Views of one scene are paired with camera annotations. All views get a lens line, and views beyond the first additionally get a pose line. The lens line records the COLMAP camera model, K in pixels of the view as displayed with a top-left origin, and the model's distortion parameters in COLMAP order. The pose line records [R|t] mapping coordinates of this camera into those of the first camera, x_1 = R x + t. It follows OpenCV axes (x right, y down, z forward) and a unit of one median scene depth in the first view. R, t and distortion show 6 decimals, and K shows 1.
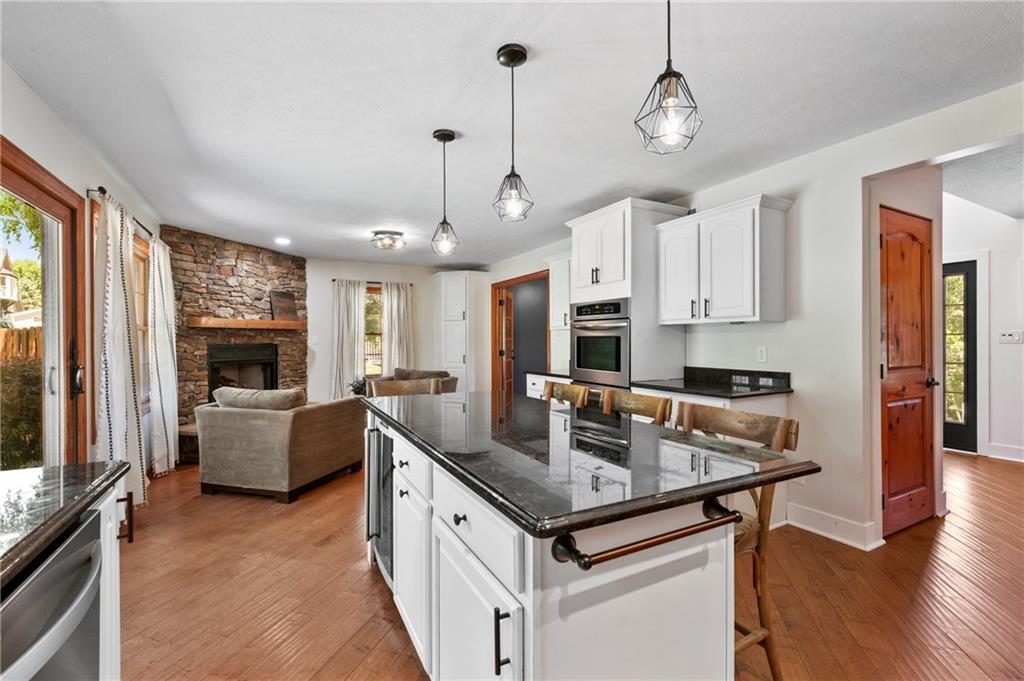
lens RADIAL K [[446.3, 0, 510.6], [0, 446.3, 339.8], [0, 0, 1]] dist [-0.003125, 0.000106]
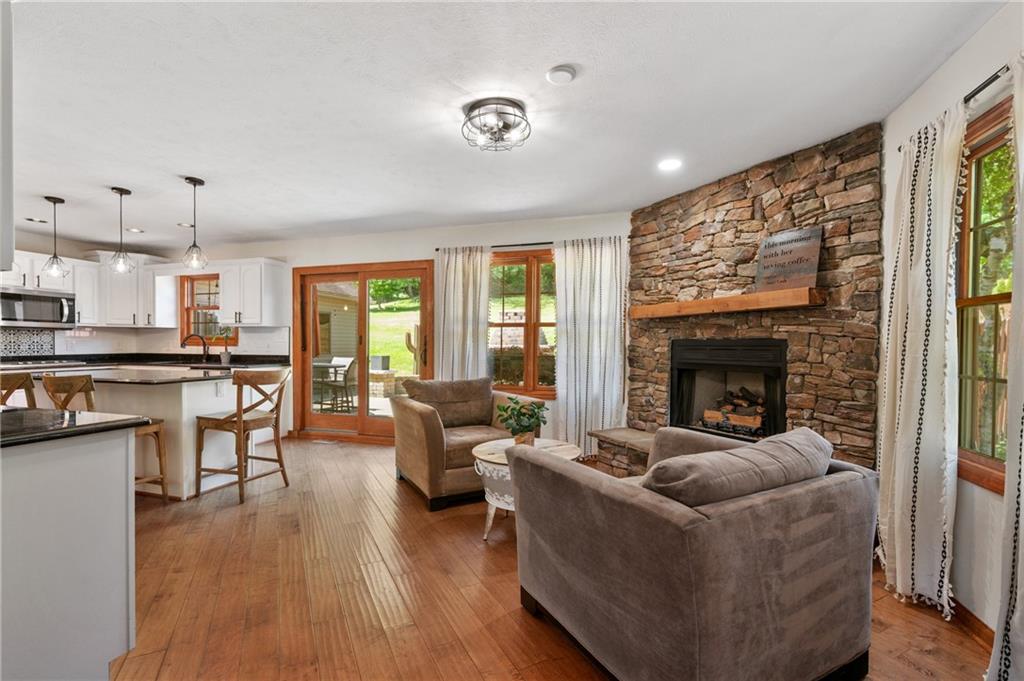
lens RADIAL K [[446.3, 0, 502.1], [0, 446.3, 354.7], [0, 0, 1]] dist [-0.003125, 0.000106]
pose [[-0.723389, 0.017490, -0.690219, 0.063422], [-0.001007, 0.999651, 0.026386, 0.015460], [0.690440, 0.019783, -0.723120, 1.241053]]
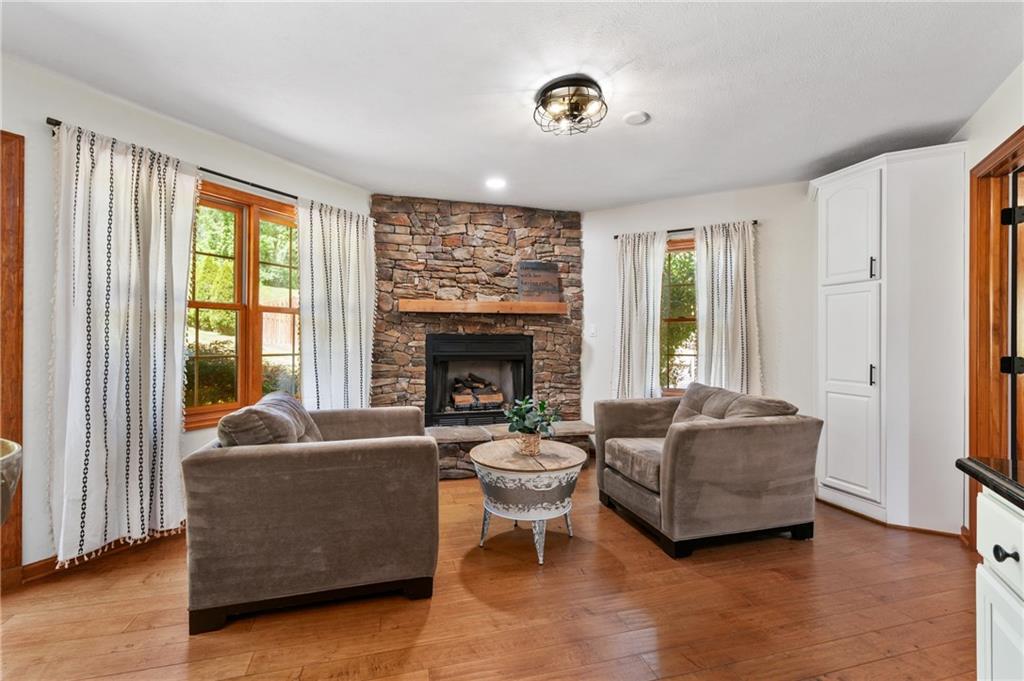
lens RADIAL K [[446.3, 0, 515.2], [0, 446.3, 339.3], [0, 0, 1]] dist [-0.003125, 0.000106]
pose [[0.533745, 0.007284, -0.845614, 0.084666], [-0.008337, 0.999960, 0.003351, 0.015119], [0.845605, 0.005261, 0.533784, 0.640397]]
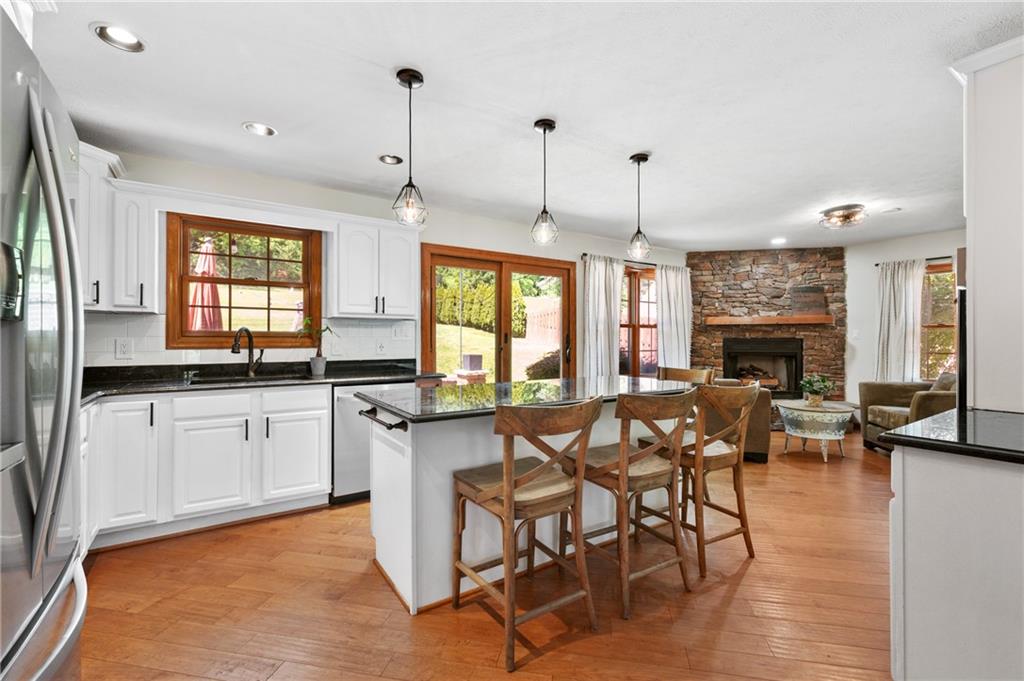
lens RADIAL K [[446.3, 0, 510.3], [0, 446.3, 339.7], [0, 0, 1]] dist [-0.003125, 0.000106]
pose [[0.088838, 0.006317, -0.996026, 0.476681], [-0.001028, 0.999980, 0.006251, 0.007240], [0.996046, 0.000469, 0.088843, 0.261646]]
